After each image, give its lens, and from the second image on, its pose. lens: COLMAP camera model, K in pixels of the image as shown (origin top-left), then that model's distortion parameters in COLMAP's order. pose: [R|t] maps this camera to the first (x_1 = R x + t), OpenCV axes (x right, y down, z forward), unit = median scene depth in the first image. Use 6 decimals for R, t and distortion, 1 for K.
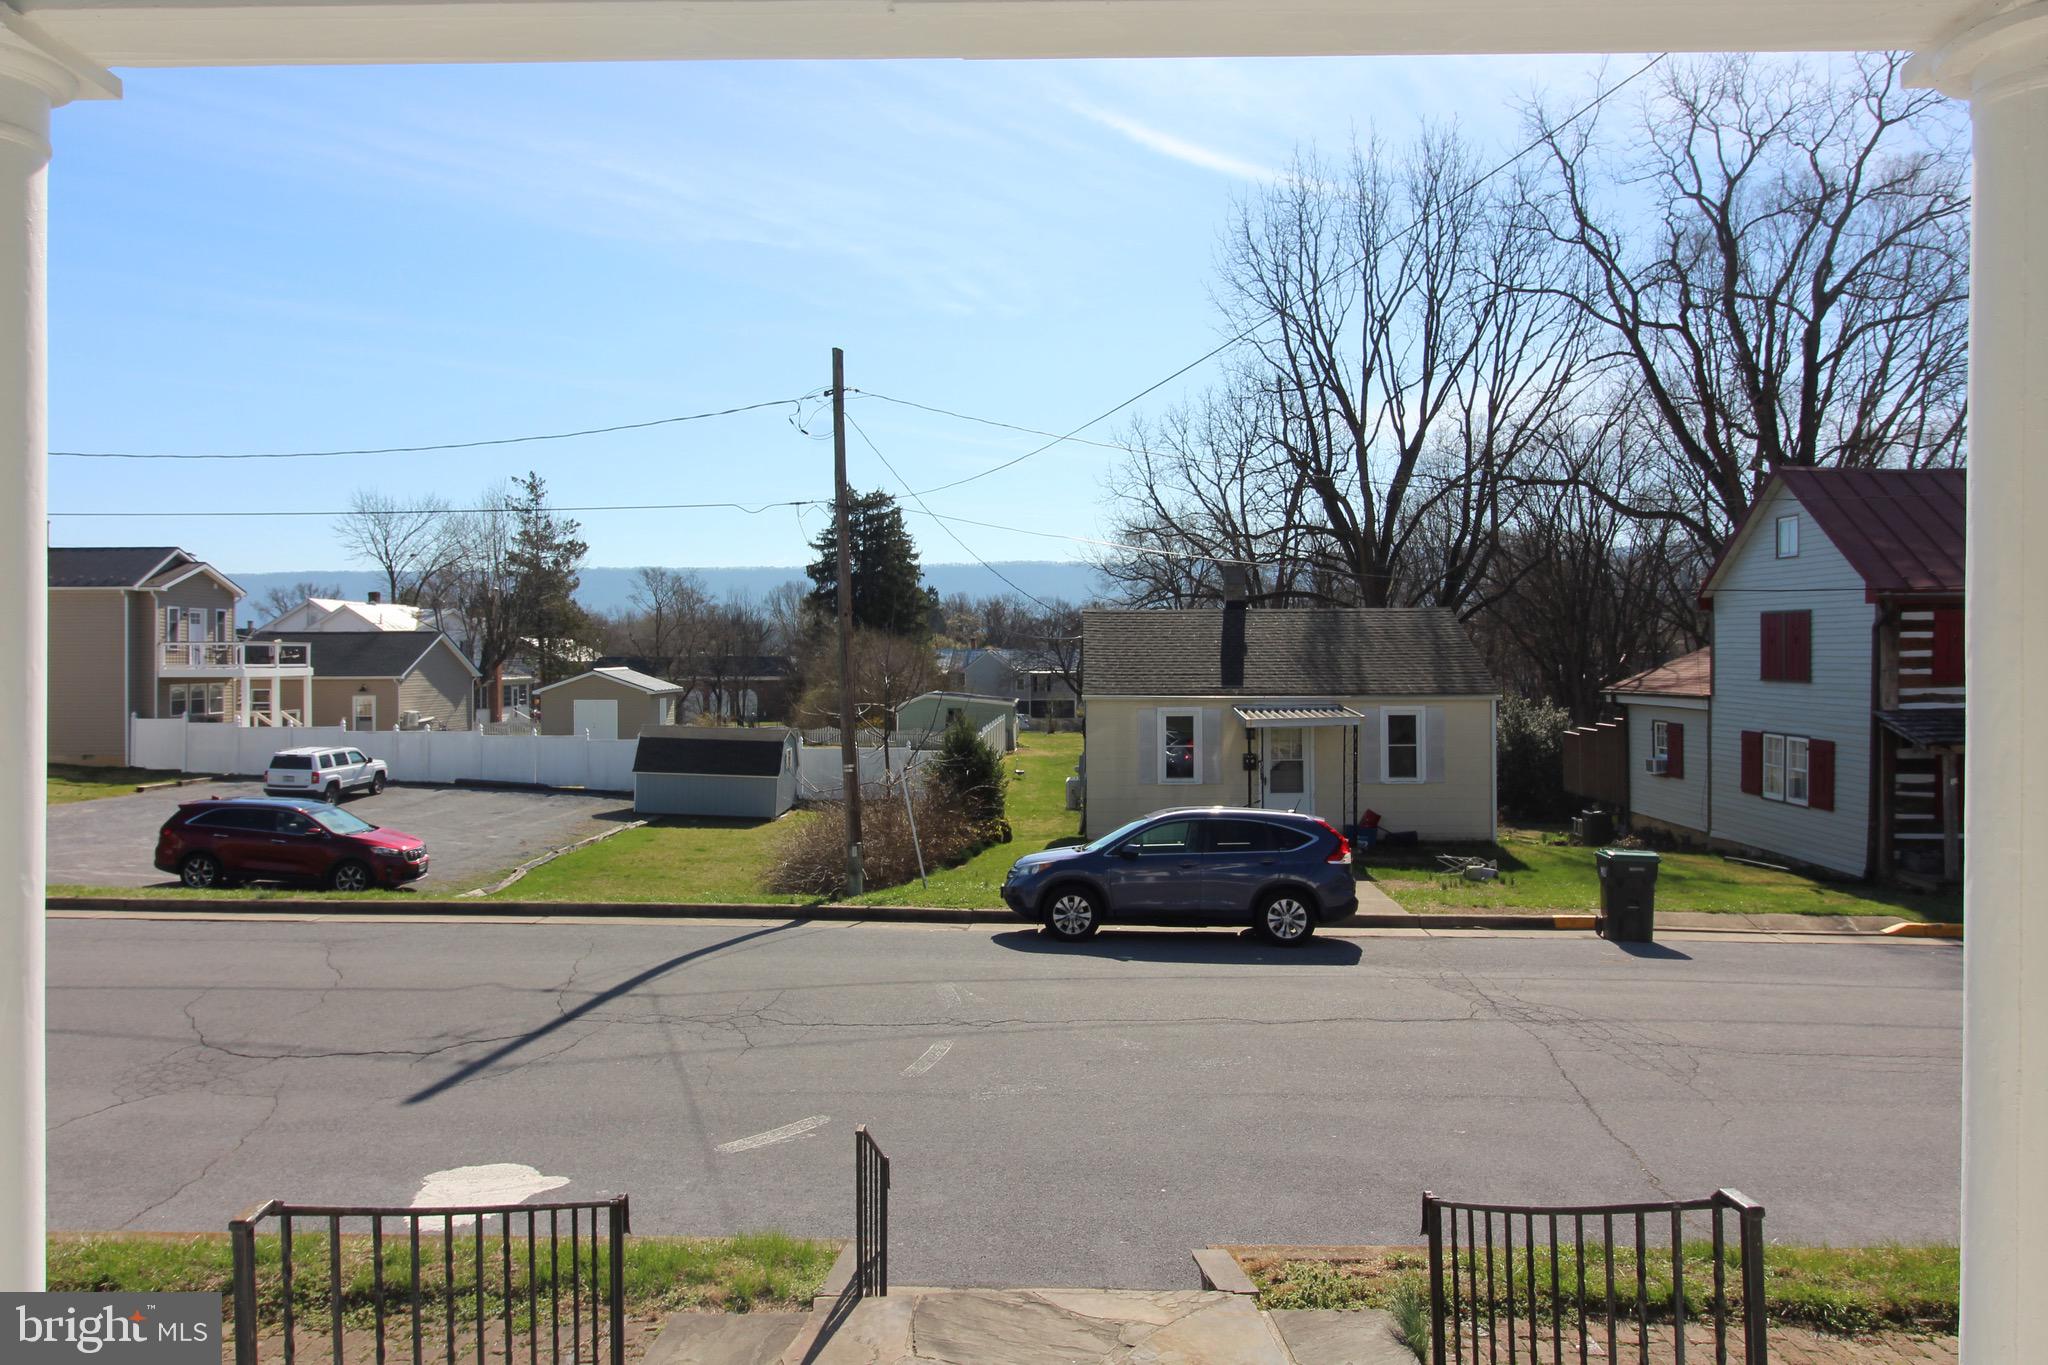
lens RADIAL K [[1401.0, 0, 1024.0], [0, 1401.0, 659.7], [0, 0, 1]] dist [-0.001705, 0.000793]
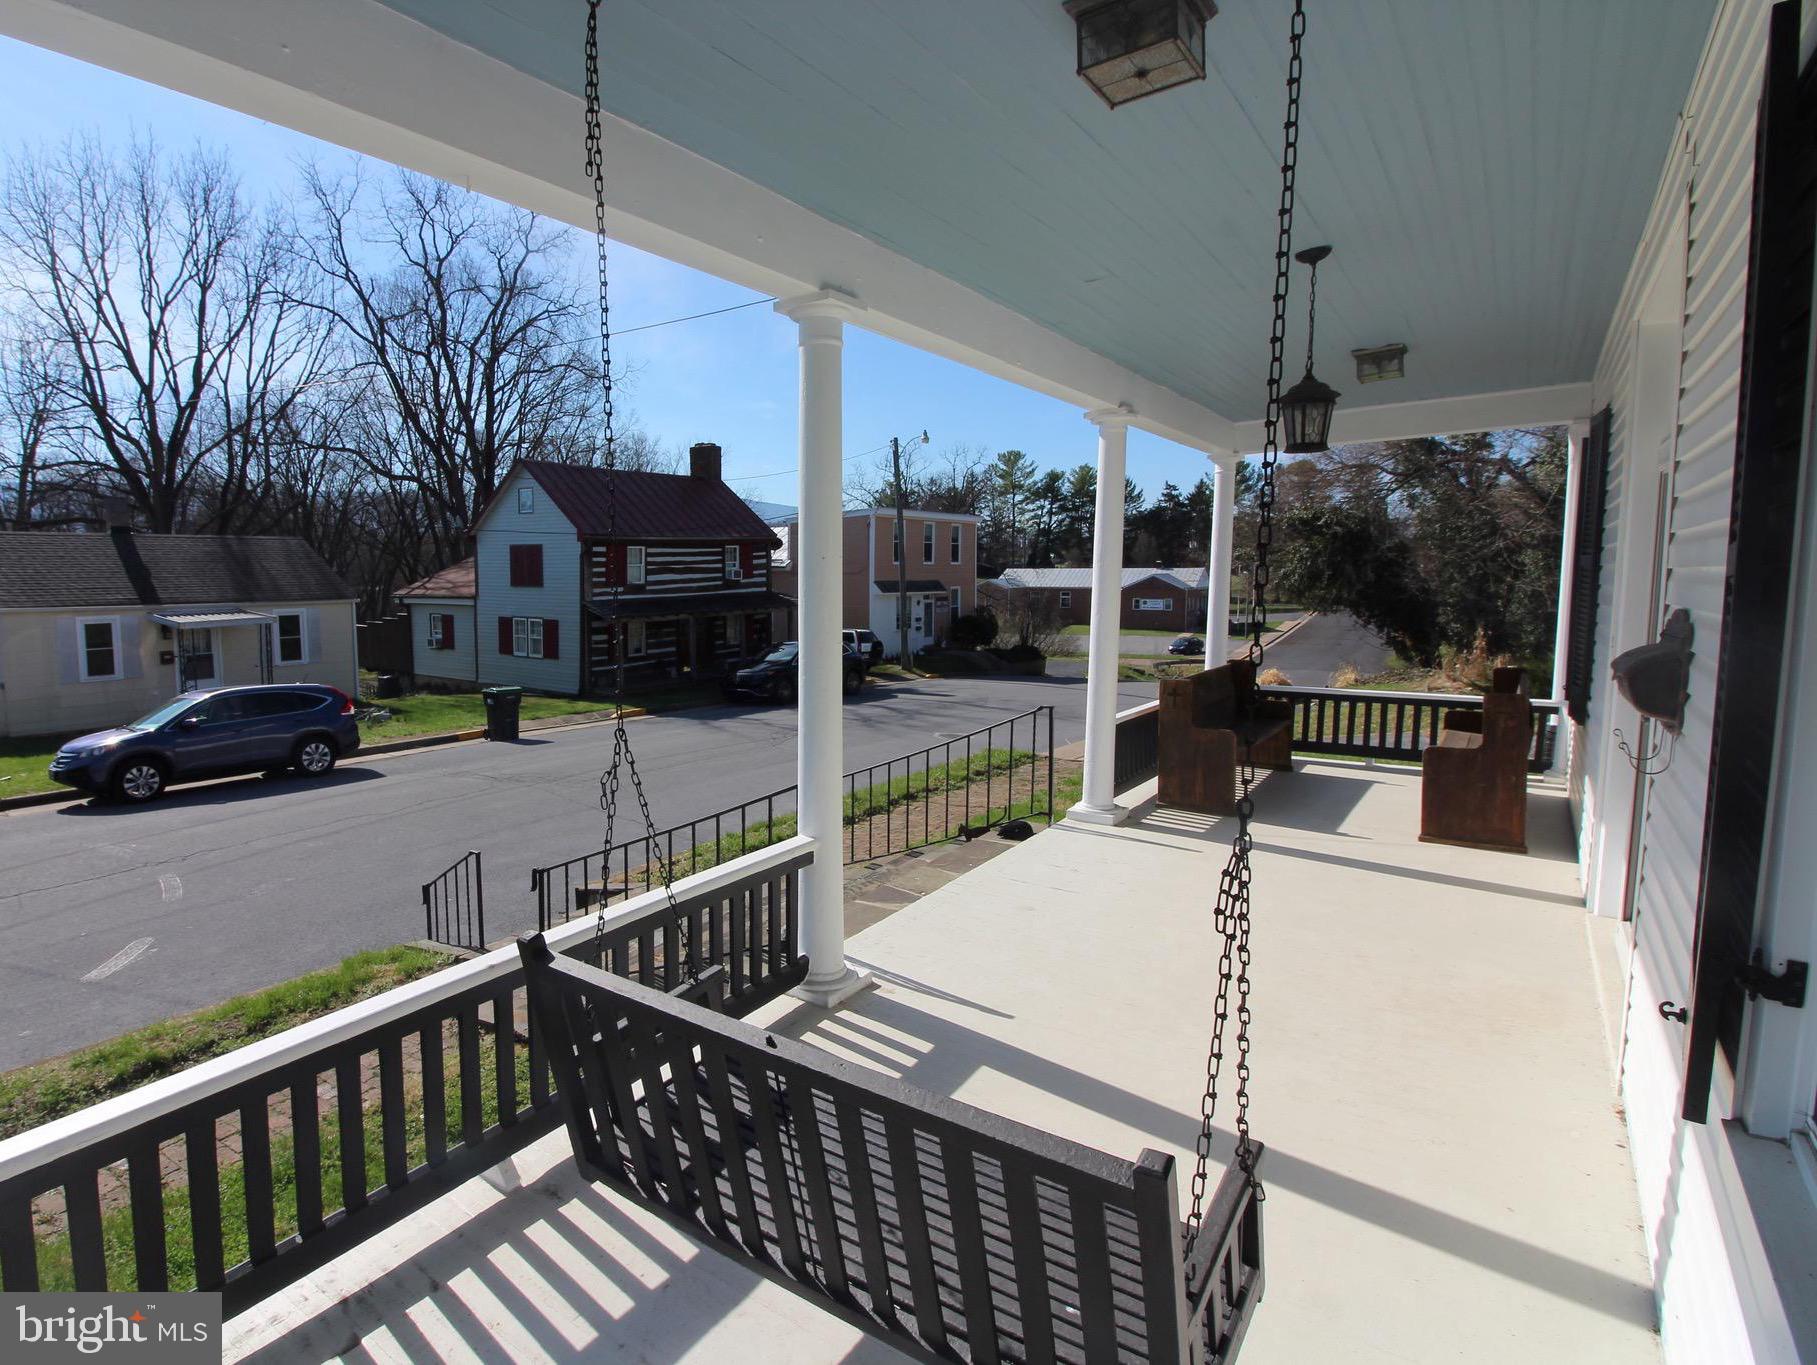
lens RADIAL K [[926.6, 0, 908.5], [0, 926.6, 682.5], [0, 0, 1]] dist [0.000914, 0.000236]
pose [[0.537968, -0.103854, 0.836543, -0.179297], [0.007082, 0.992903, 0.118712, 0.001144], [-0.842935, -0.057939, 0.534886, -0.005988]]
